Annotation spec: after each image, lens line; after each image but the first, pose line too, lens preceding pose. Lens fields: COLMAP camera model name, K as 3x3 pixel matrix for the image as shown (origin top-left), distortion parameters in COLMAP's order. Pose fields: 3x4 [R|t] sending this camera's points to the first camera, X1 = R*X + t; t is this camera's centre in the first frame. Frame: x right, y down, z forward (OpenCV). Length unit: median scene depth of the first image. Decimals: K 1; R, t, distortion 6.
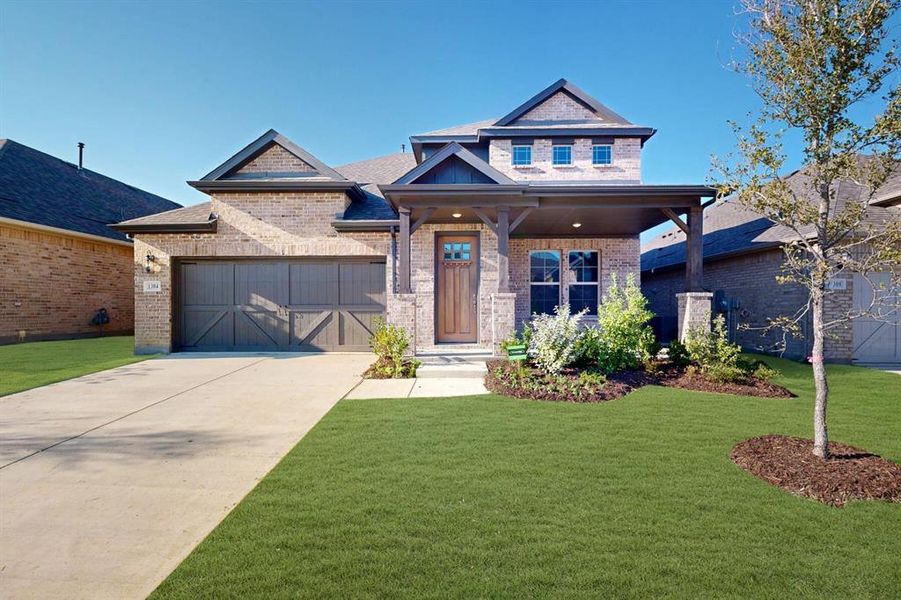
lens RADIAL K [[377.1, 0, 449.9], [0, 377.1, 307.9], [0, 0, 1]] dist [0.001144, 0.000237]
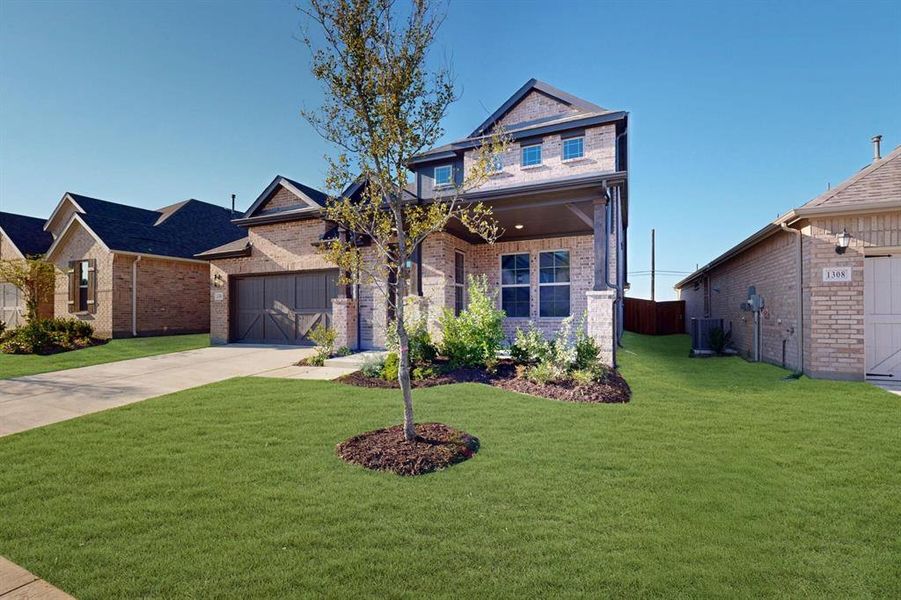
lens RADIAL K [[388.8, 0, 450.5], [0, 388.8, 300.0], [0, 0, 1]] dist [0.013863, 0.000090]
pose [[0.925270, -0.017208, -0.378920, 0.530032], [0.006081, 0.999515, -0.030543, 0.005929], [0.379261, 0.025956, 0.924925, -0.023212]]
